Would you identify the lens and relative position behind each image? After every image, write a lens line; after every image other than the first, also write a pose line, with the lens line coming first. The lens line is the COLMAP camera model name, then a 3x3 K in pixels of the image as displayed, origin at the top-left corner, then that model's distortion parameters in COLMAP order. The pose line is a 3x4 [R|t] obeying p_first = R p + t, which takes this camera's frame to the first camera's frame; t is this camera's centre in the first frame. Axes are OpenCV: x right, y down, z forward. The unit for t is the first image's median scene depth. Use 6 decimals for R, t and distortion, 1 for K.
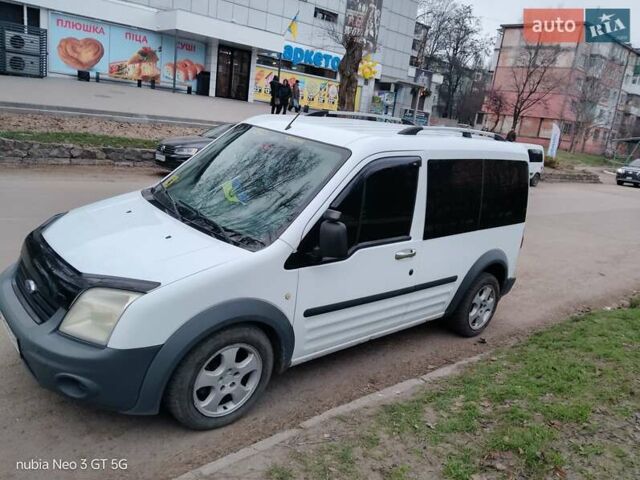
lens RADIAL K [[513.9, 0, 317.6], [0, 513.9, 238.4], [0, 0, 1]] dist [-0.014480, -0.003178]
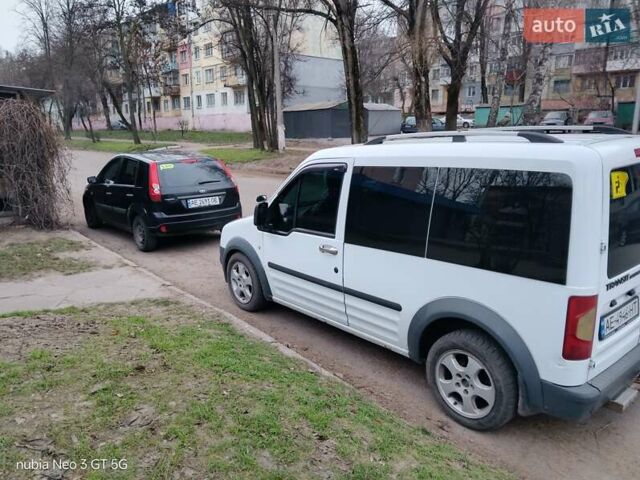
lens RADIAL K [[513.9, 0, 318.4], [0, 513.9, 244.2], [0, 0, 1]] dist [-0.014480, -0.003178]
pose [[-0.053316, 0.100943, -0.993463, 1.279868], [-0.230009, 0.966885, 0.110586, -0.099926], [0.971727, 0.234401, -0.028333, 1.004526]]
